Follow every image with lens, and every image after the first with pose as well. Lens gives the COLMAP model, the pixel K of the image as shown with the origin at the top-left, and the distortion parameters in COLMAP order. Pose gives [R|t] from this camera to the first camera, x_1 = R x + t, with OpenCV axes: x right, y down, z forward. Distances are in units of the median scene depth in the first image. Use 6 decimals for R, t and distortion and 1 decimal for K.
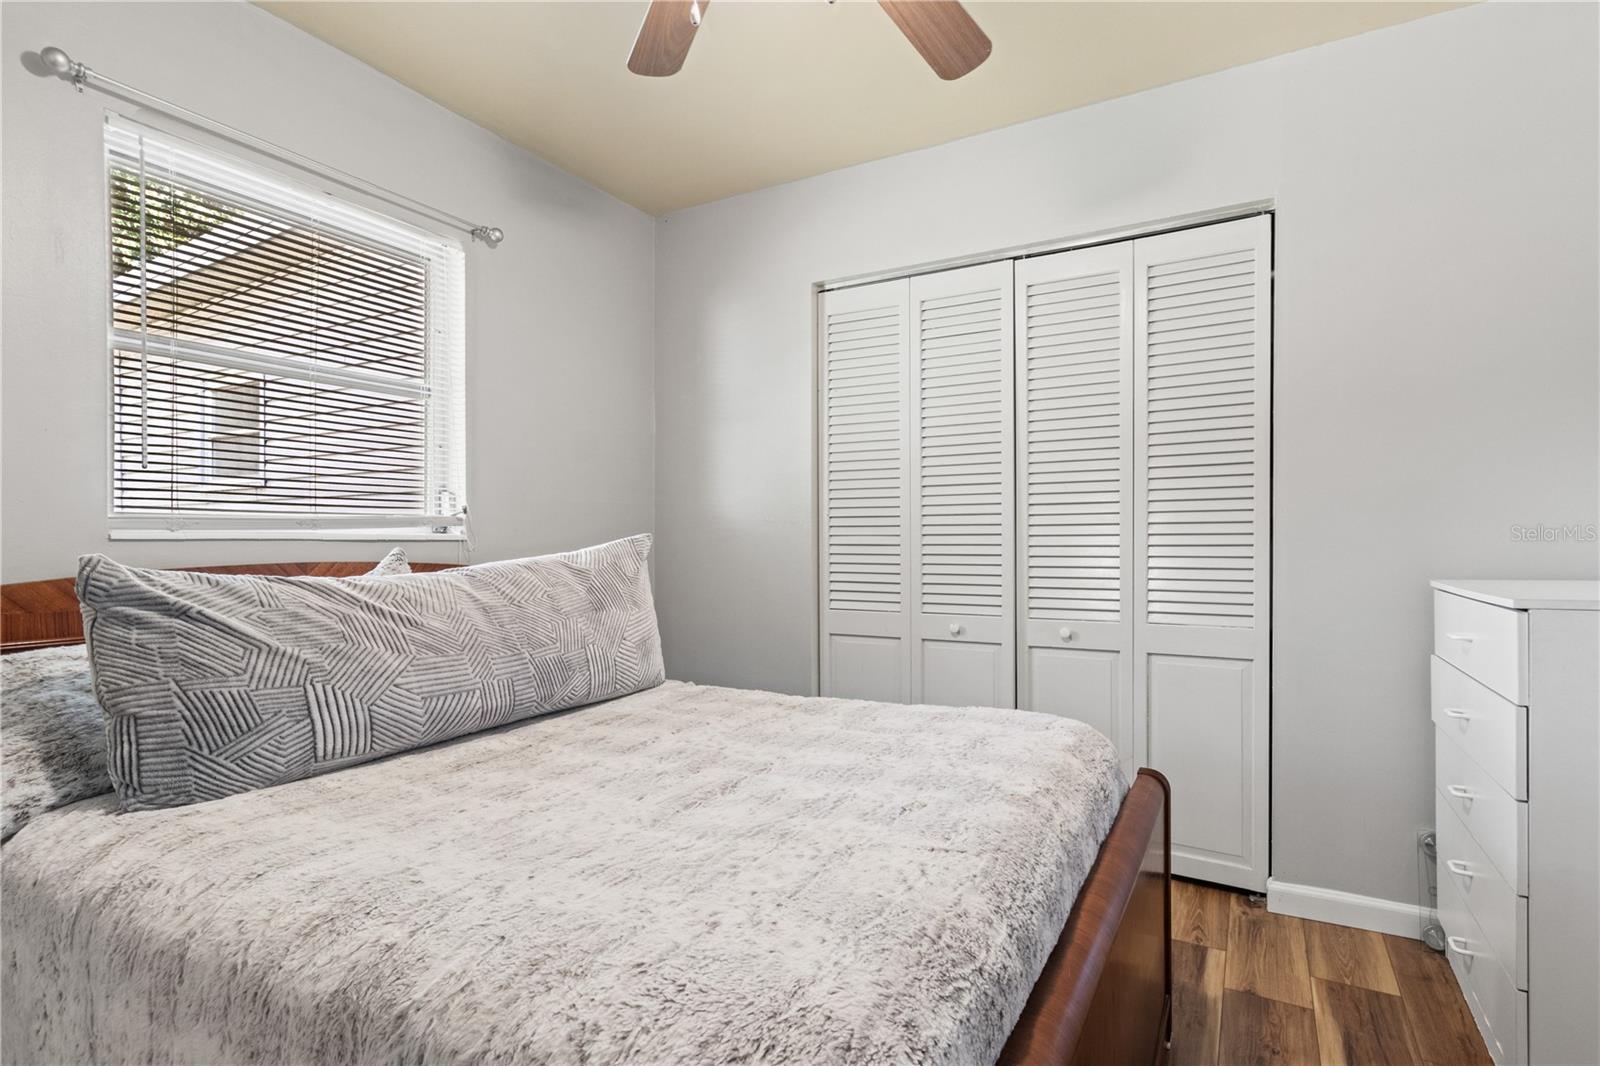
lens RADIAL K [[792.3, 0, 800.0], [0, 792.3, 533.0], [0, 0, 1]] dist [0.000472, 0.001451]
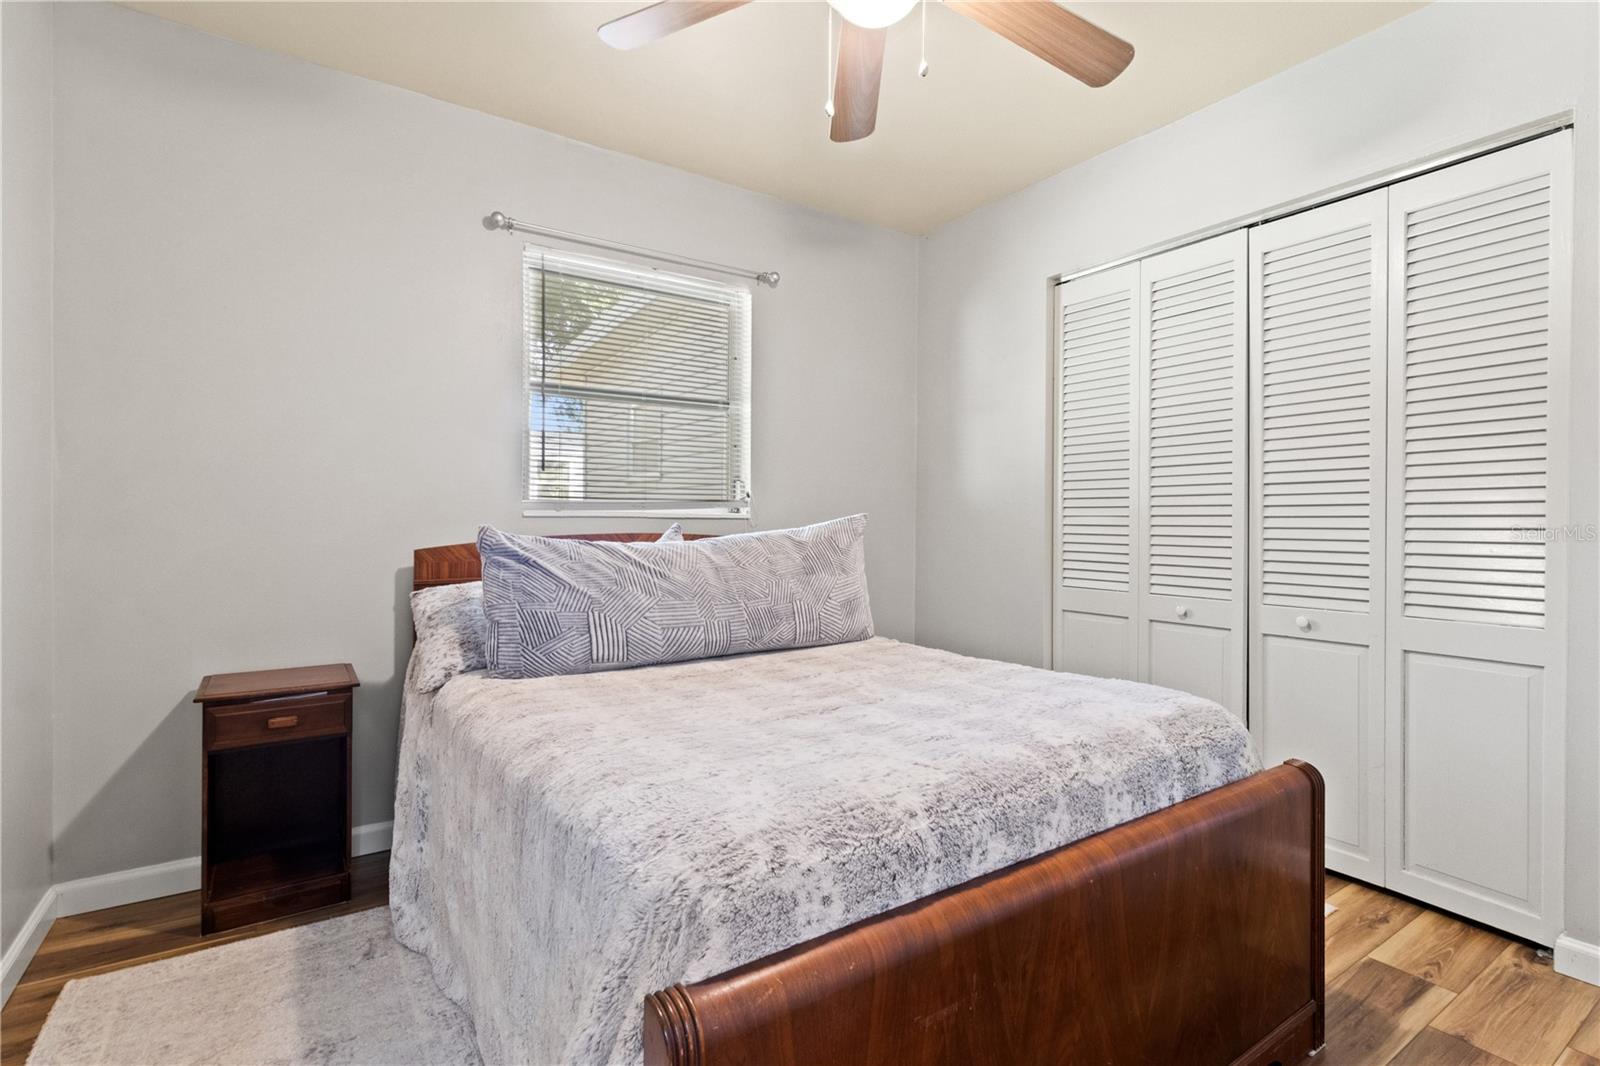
lens RADIAL K [[758.0, 0, 796.4], [0, 758.0, 507.7], [0, 0, 1]] dist [0.001549, -0.000281]
pose [[0.890189, -0.001060, -0.455590, 0.283346], [-0.003003, 0.999962, -0.008194, 0.001911], [0.455582, 0.008663, 0.890152, -0.082951]]
